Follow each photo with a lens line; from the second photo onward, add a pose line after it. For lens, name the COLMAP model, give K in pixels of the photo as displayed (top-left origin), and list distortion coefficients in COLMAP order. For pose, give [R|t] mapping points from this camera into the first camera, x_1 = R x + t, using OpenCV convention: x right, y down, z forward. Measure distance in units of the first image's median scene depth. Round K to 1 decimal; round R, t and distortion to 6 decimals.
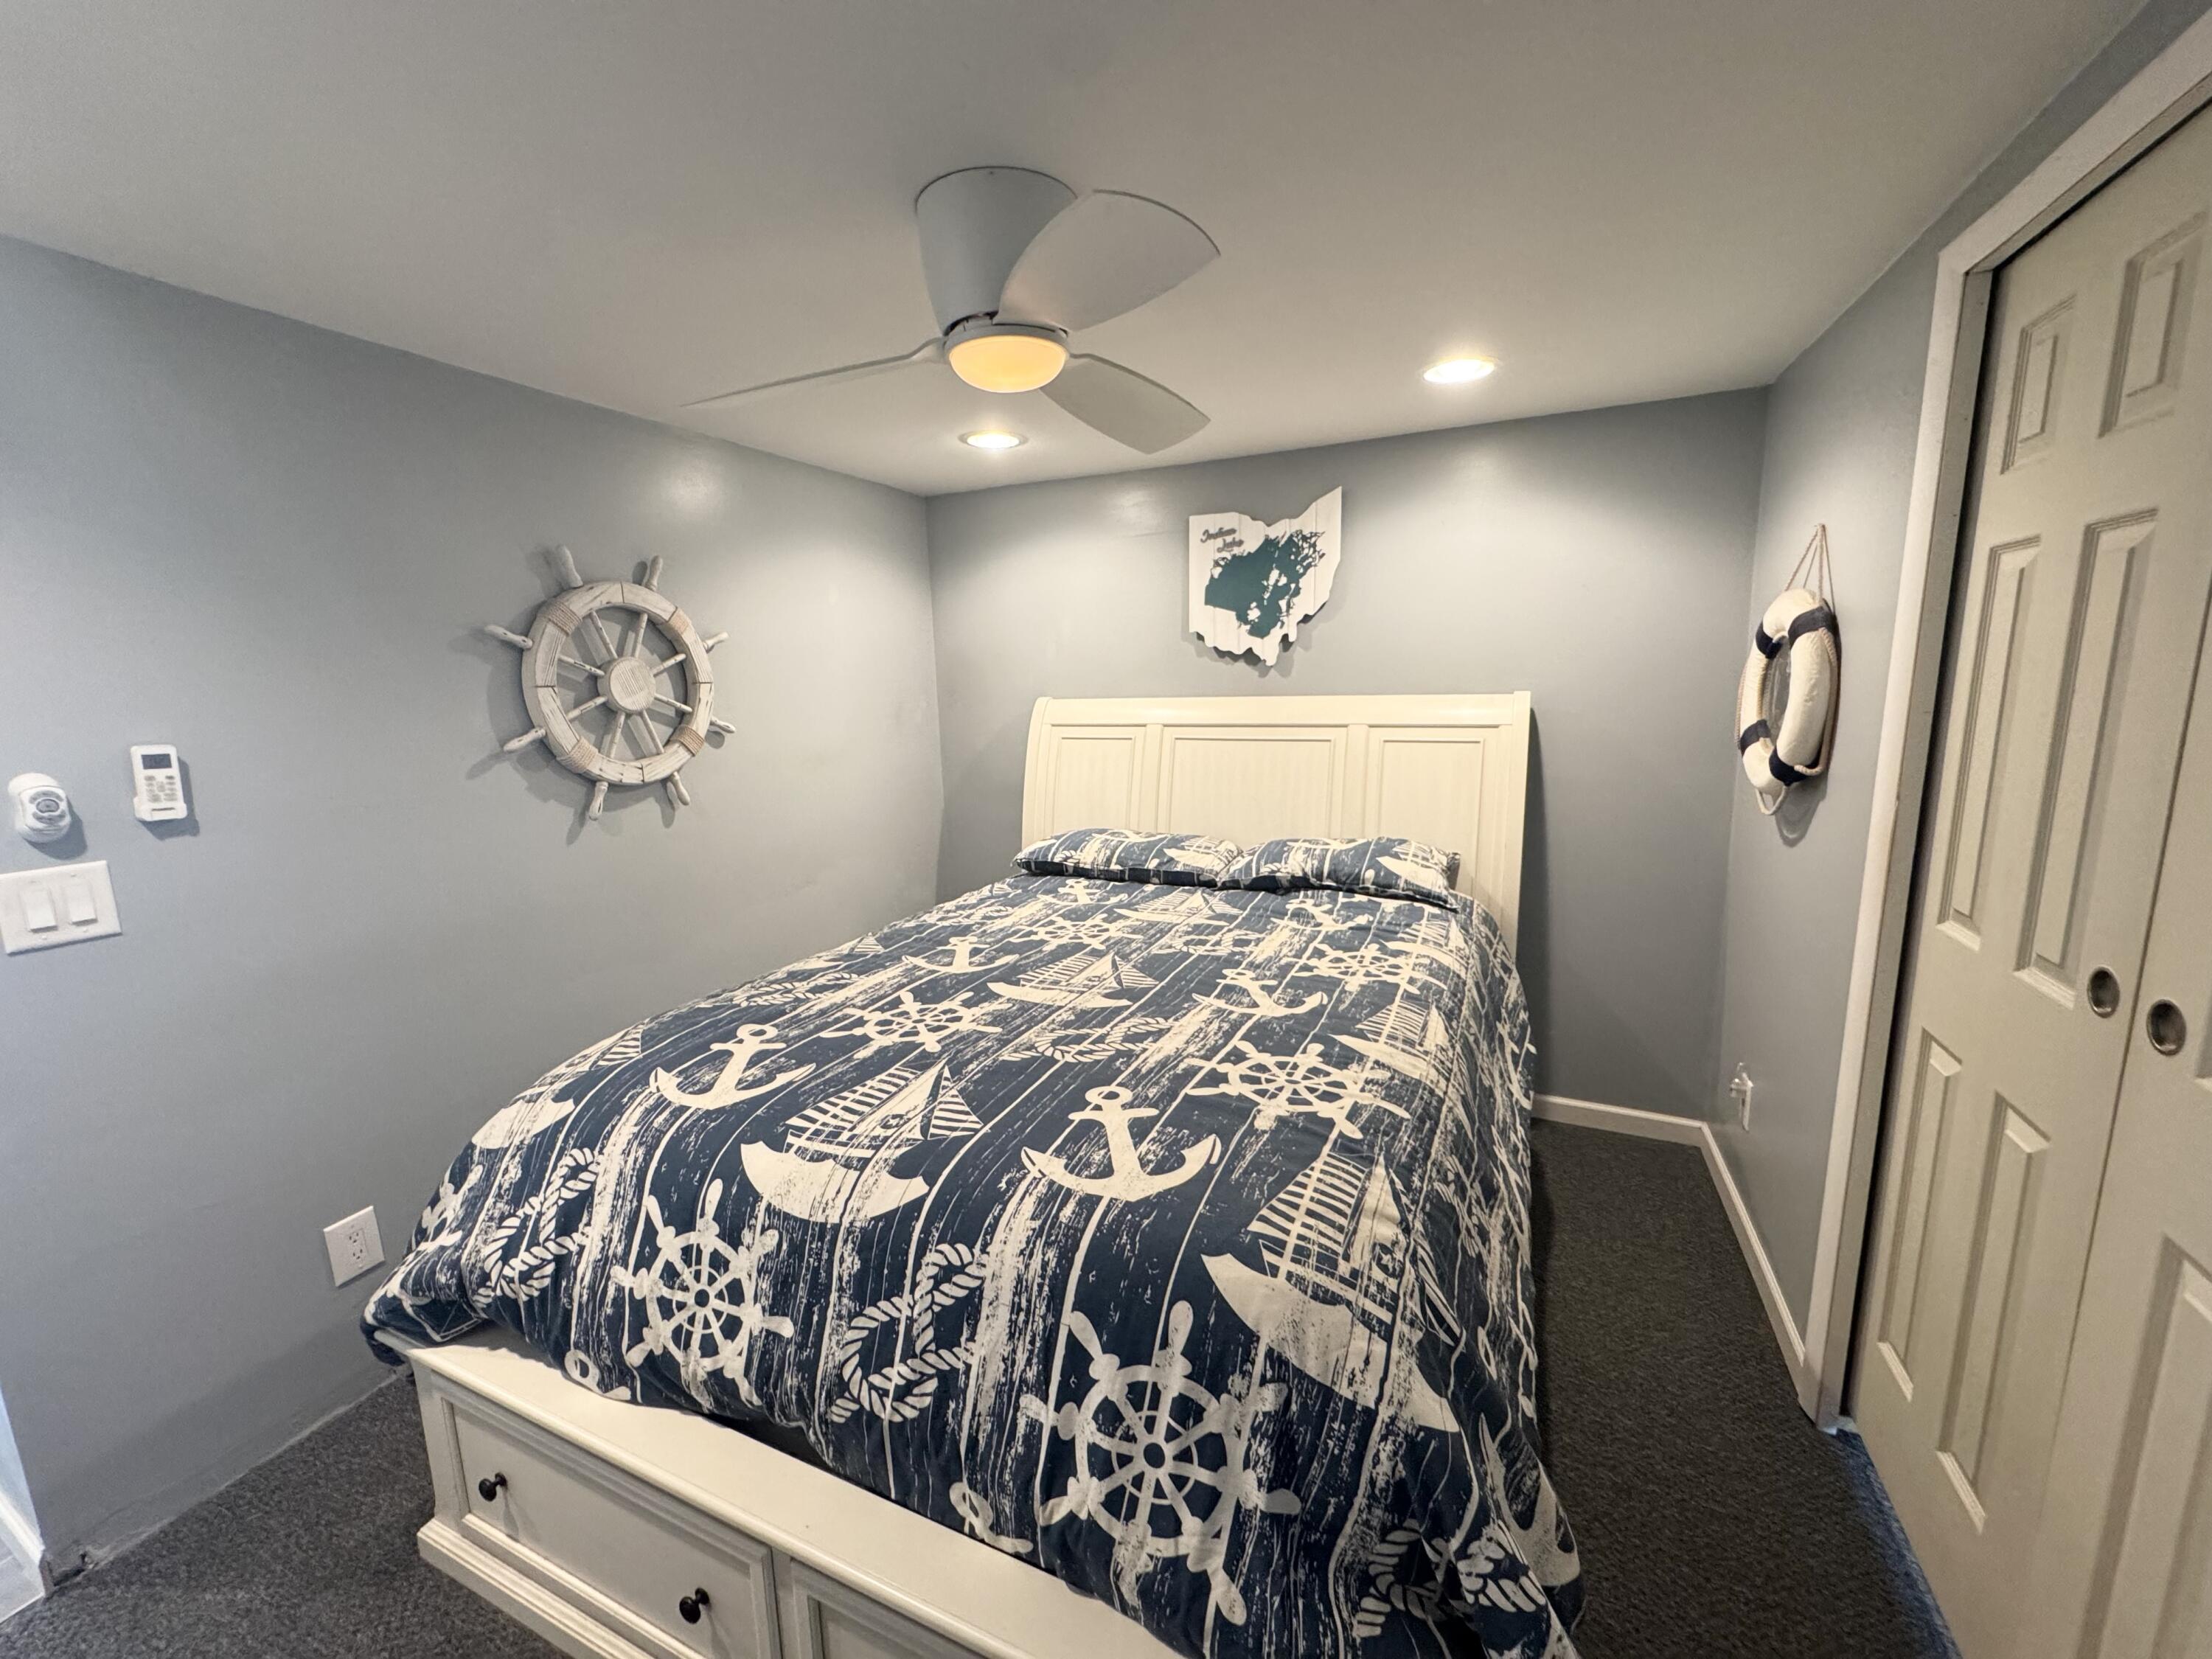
lens RADIAL K [[875.8, 0, 1103.1], [0, 875.8, 835.1], [0, 0, 1]] dist [-0.006333, -0.000262]
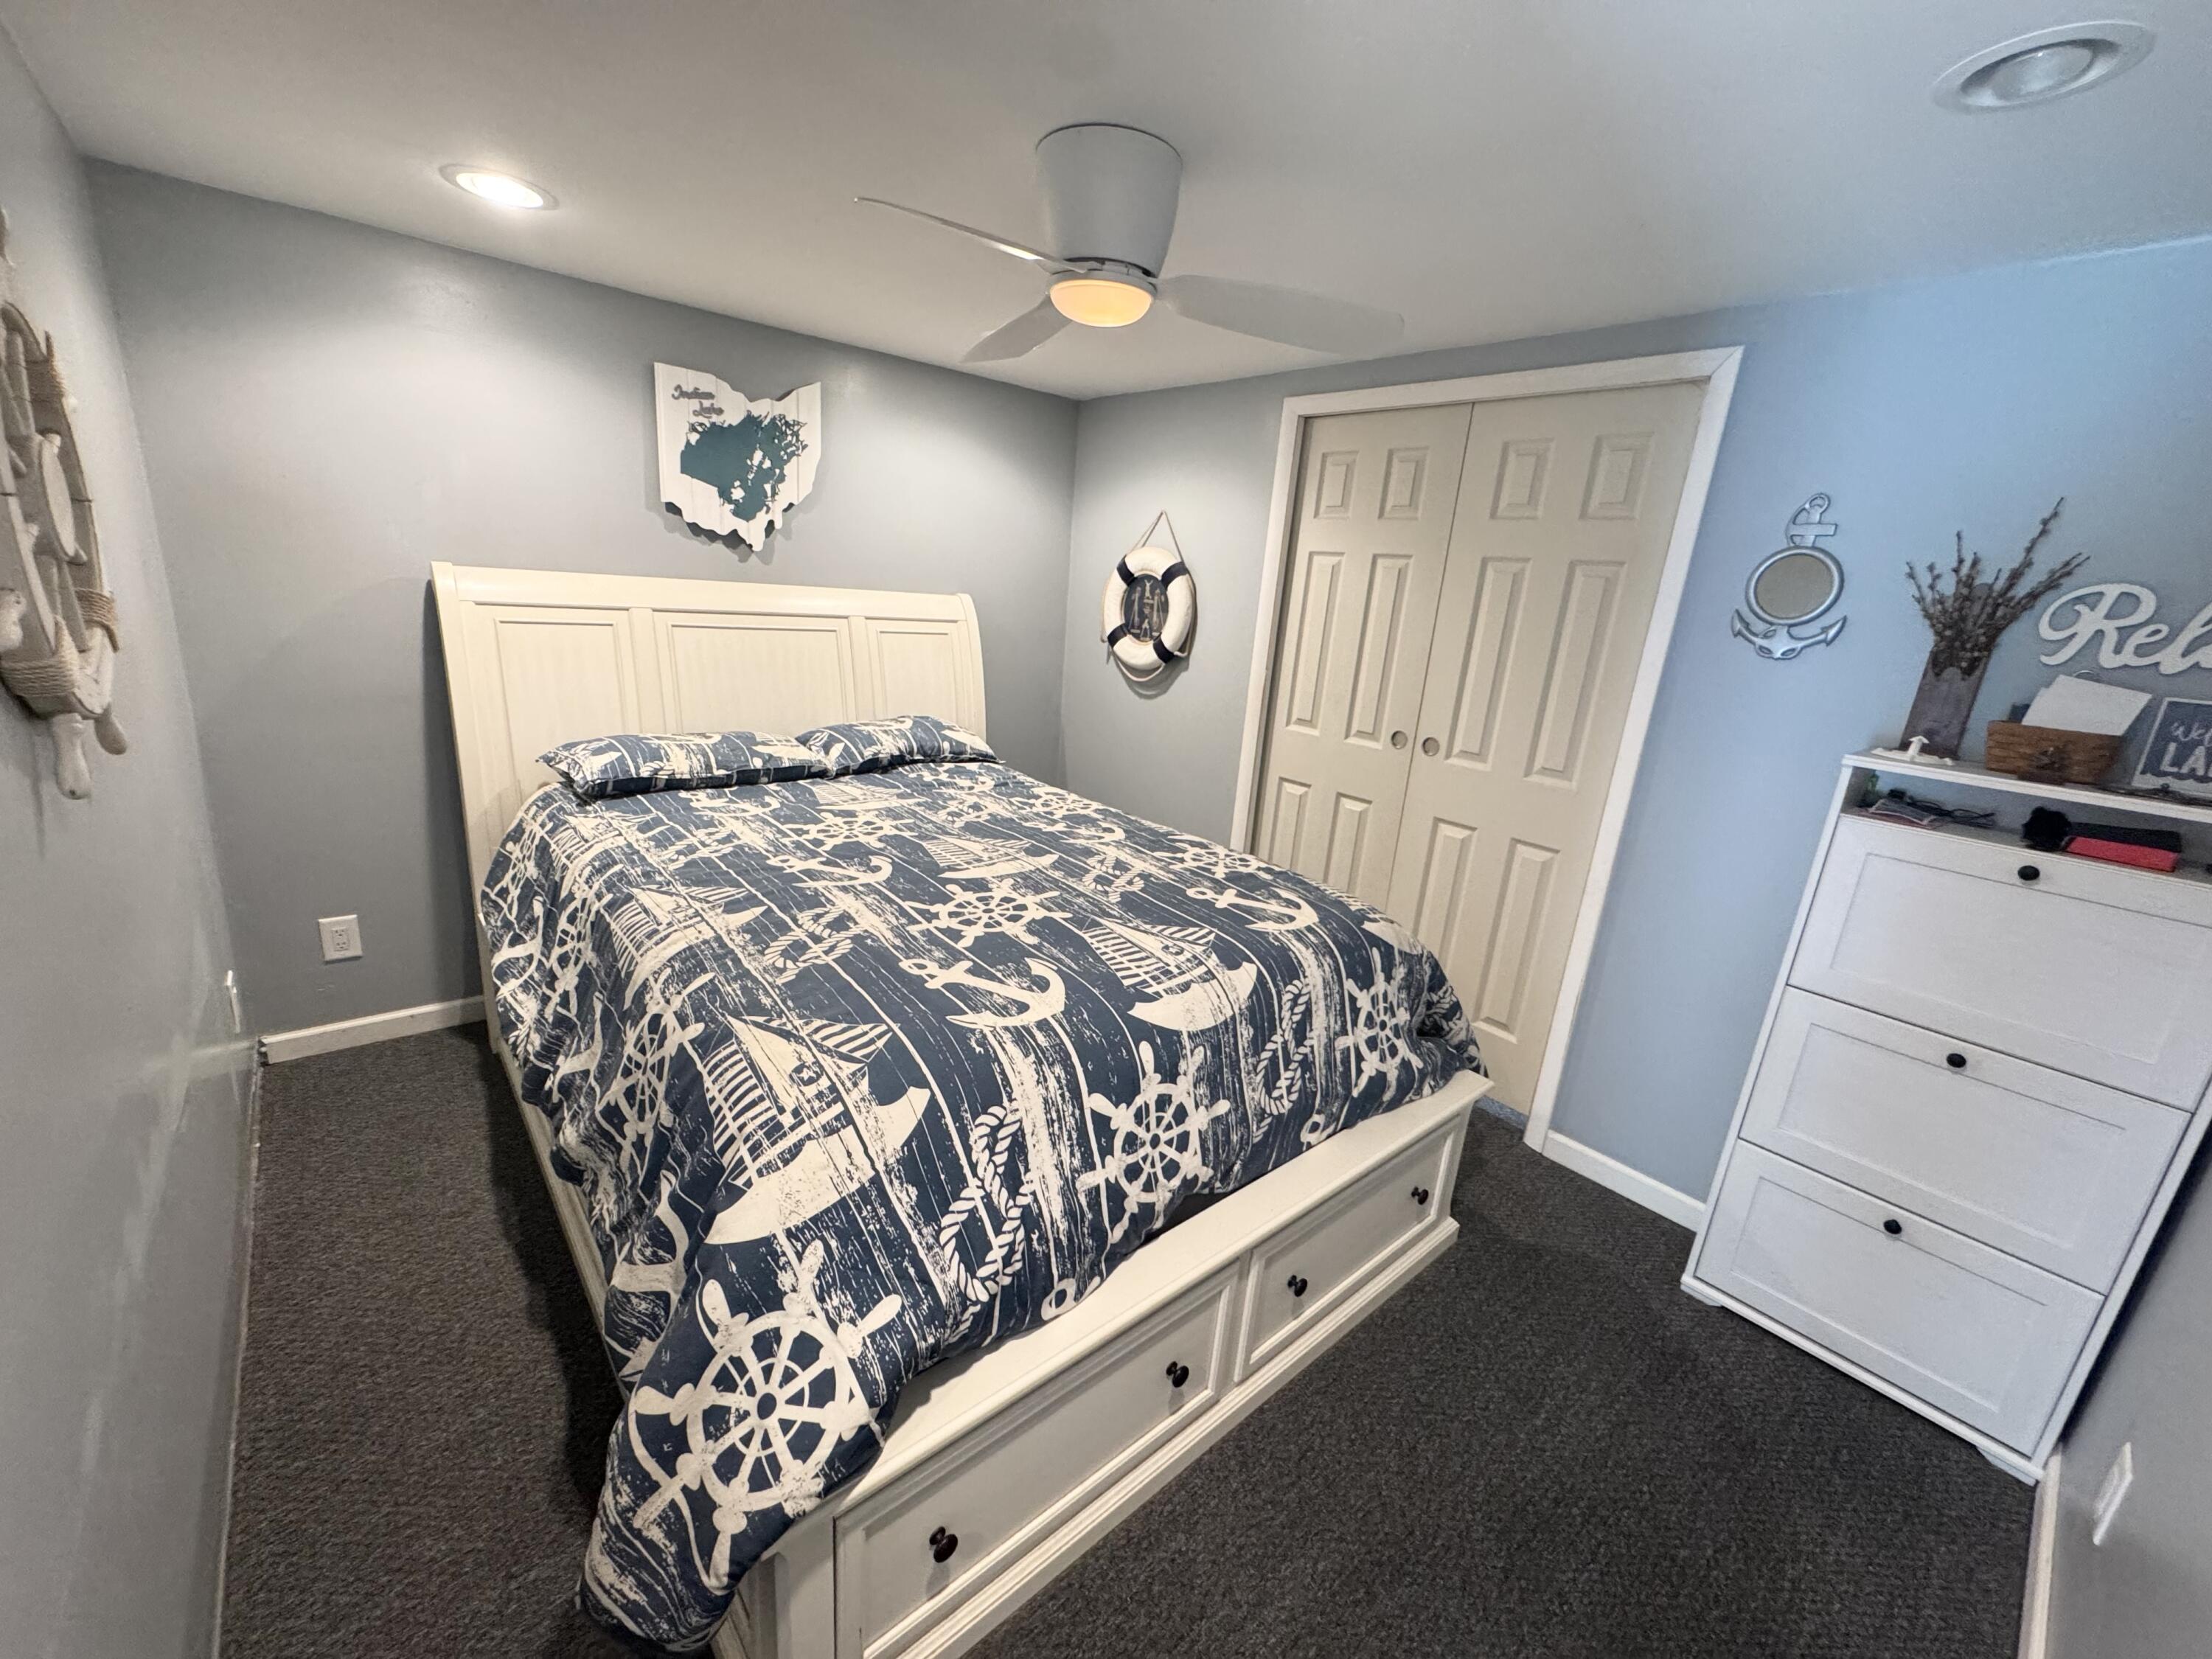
lens RADIAL K [[875.8, 0, 1113.6], [0, 875.8, 825.1], [0, 0, 1]] dist [-0.006333, -0.000262]
pose [[0.405764, -0.184664, 0.895128, -0.988254], [0.074944, 0.982801, 0.168778, -0.048556], [-0.910900, -0.001399, 0.412625, 0.405057]]
